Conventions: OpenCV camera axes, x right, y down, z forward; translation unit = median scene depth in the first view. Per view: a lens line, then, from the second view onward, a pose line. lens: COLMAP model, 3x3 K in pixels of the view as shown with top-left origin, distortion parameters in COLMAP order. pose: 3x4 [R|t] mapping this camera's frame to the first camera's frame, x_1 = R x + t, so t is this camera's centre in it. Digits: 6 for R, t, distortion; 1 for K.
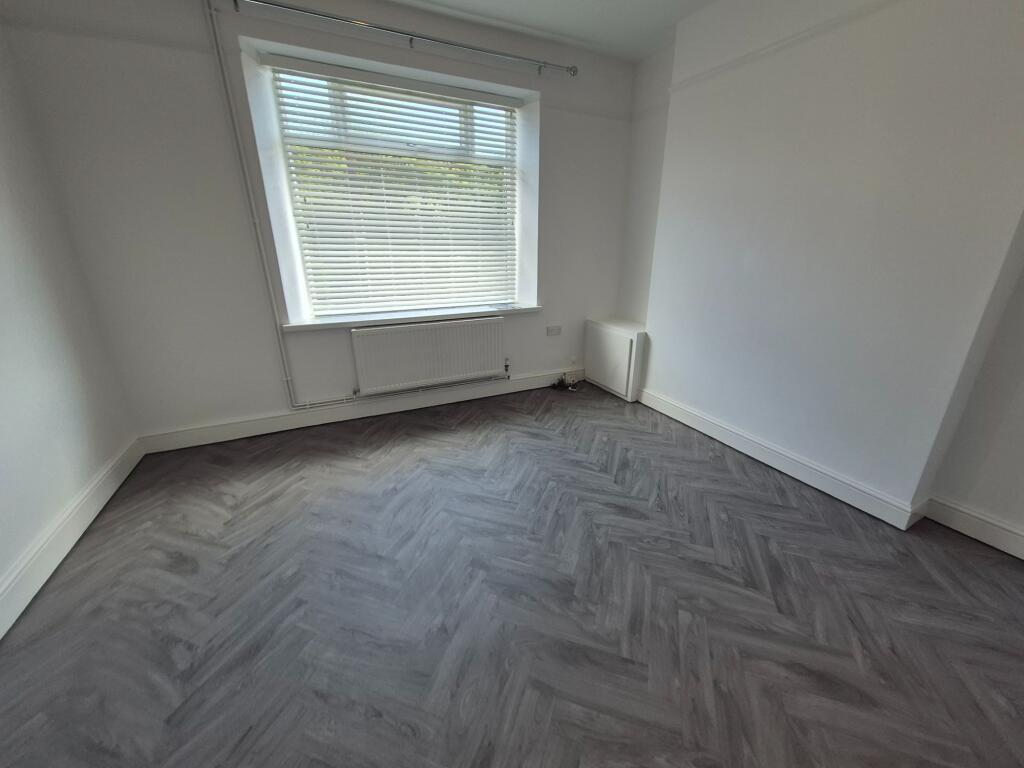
lens RADIAL K [[403.8, 0, 531.3], [0, 403.8, 388.2], [0, 0, 1]] dist [0.006532, -0.001210]
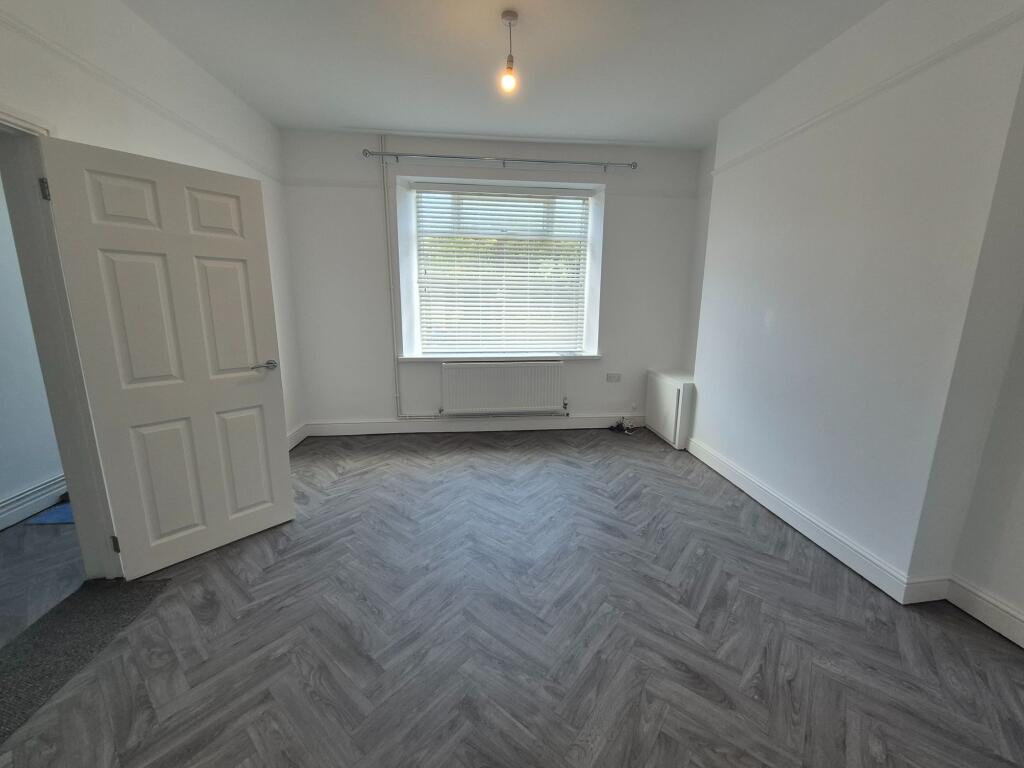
lens RADIAL K [[403.8, 0, 525.4], [0, 403.8, 384.5], [0, 0, 1]] dist [0.006532, -0.001210]
pose [[0.936593, 0.074014, -0.342515, 0.309634], [-0.122127, 0.985101, -0.121080, 0.059763], [0.328450, 0.155232, 0.931678, -0.162470]]
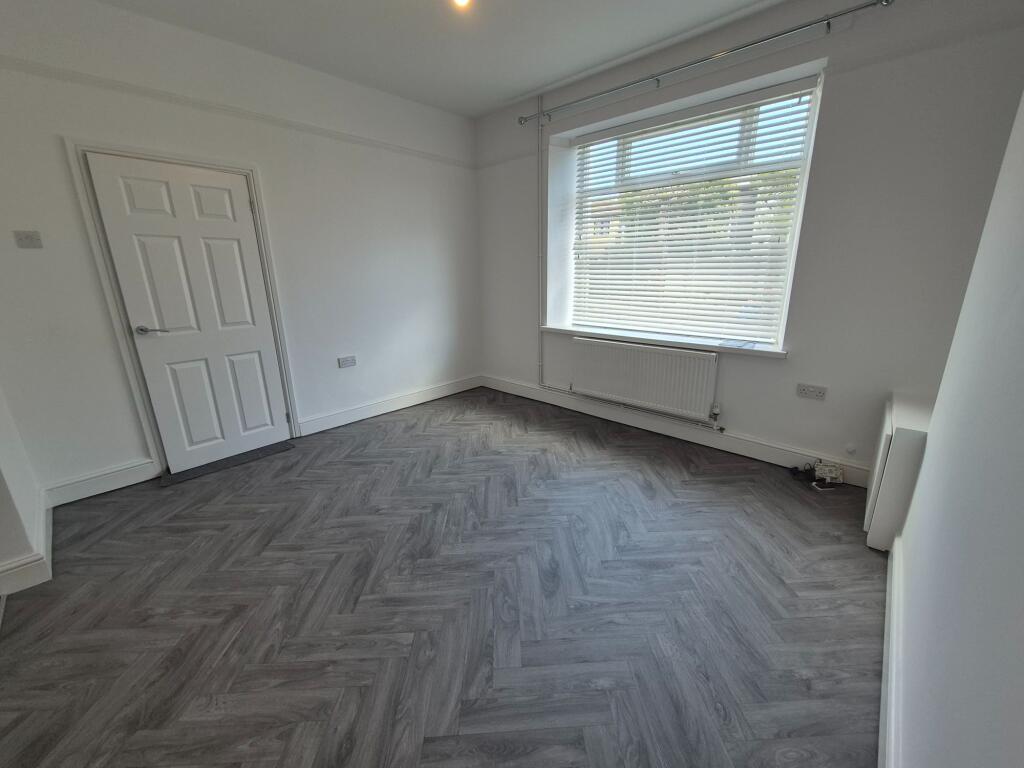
lens RADIAL K [[403.8, 0, 513.1], [0, 403.8, 383.6], [0, 0, 1]] dist [0.006532, -0.001210]
pose [[0.346682, 0.247447, -0.904755, 0.726237], [-0.310902, 0.940362, 0.138055, -0.138308], [0.884959, 0.233429, 0.402938, 0.417399]]
